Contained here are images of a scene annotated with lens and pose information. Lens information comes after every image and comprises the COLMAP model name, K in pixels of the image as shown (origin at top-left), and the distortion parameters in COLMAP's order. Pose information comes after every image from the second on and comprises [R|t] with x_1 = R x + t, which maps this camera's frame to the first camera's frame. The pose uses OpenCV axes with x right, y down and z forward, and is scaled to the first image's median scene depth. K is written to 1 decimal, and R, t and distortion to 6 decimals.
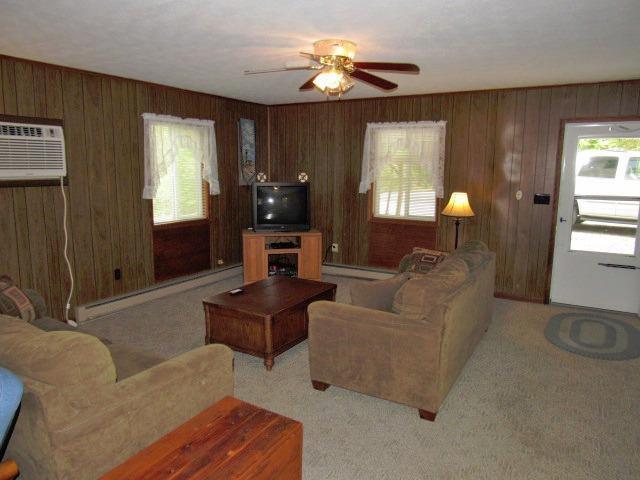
lens RADIAL K [[457.2, 0, 323.4], [0, 457.2, 238.5], [0, 0, 1]] dist [-0.020846, 0.001020]
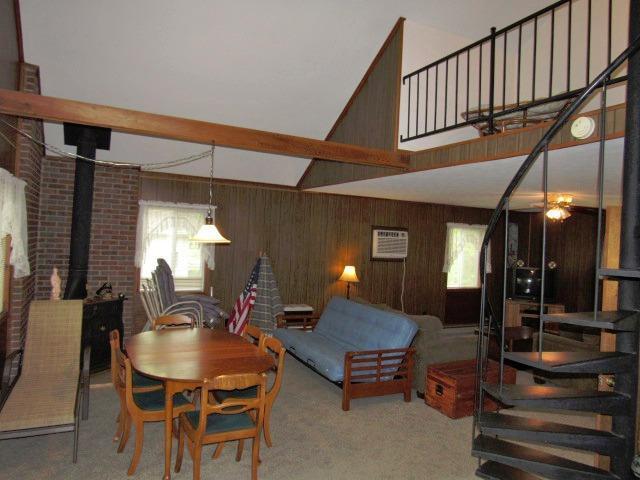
lens RADIAL K [[454.0, 0, 317.3], [0, 454.0, 239.5], [0, 0, 1]] dist [-0.030864, 0.003053]
pose [[0.827171, 0.028773, -0.561213, 0.148487], [-0.124140, 0.983371, -0.132554, 0.069670], [0.548067, 0.179314, 0.816988, -0.605071]]
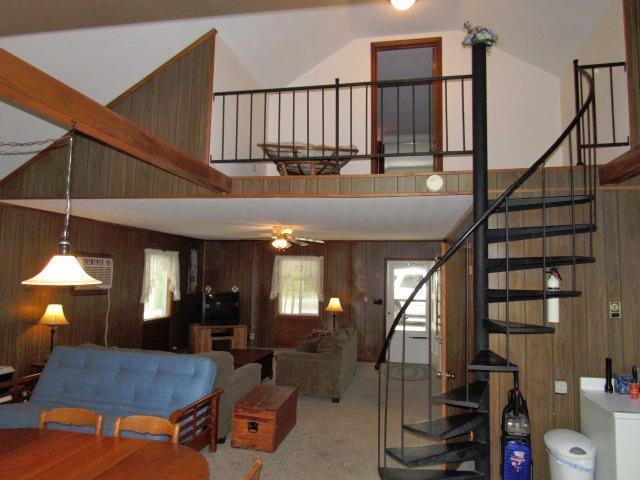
lens RADIAL K [[454.0, 0, 317.3], [0, 454.0, 239.5], [0, 0, 1]] dist [-0.030864, 0.003053]
pose [[0.951897, 0.034096, 0.304516, -0.280788], [0.037373, 0.973452, -0.225819, 0.065997], [-0.304131, 0.226337, 0.925352, -0.595954]]
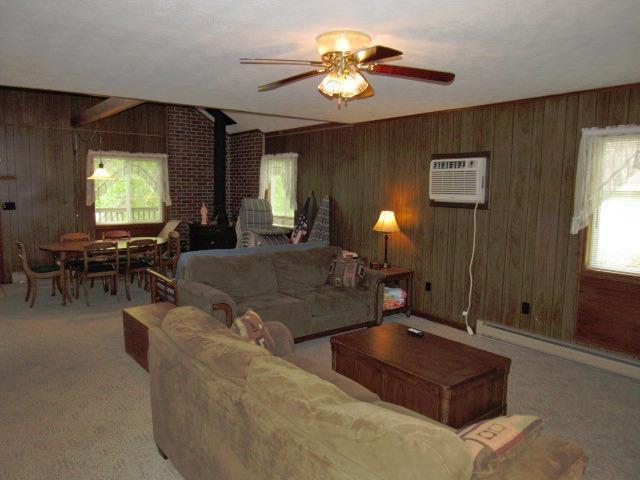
lens RADIAL K [[454.0, 0, 317.3], [0, 454.0, 239.5], [0, 0, 1]] dist [-0.030864, 0.003053]
pose [[-0.367752, 0.086423, -0.925899, 0.495408], [-0.165707, 0.973647, 0.156696, -0.119490], [0.915041, 0.211053, -0.343739, 0.810489]]
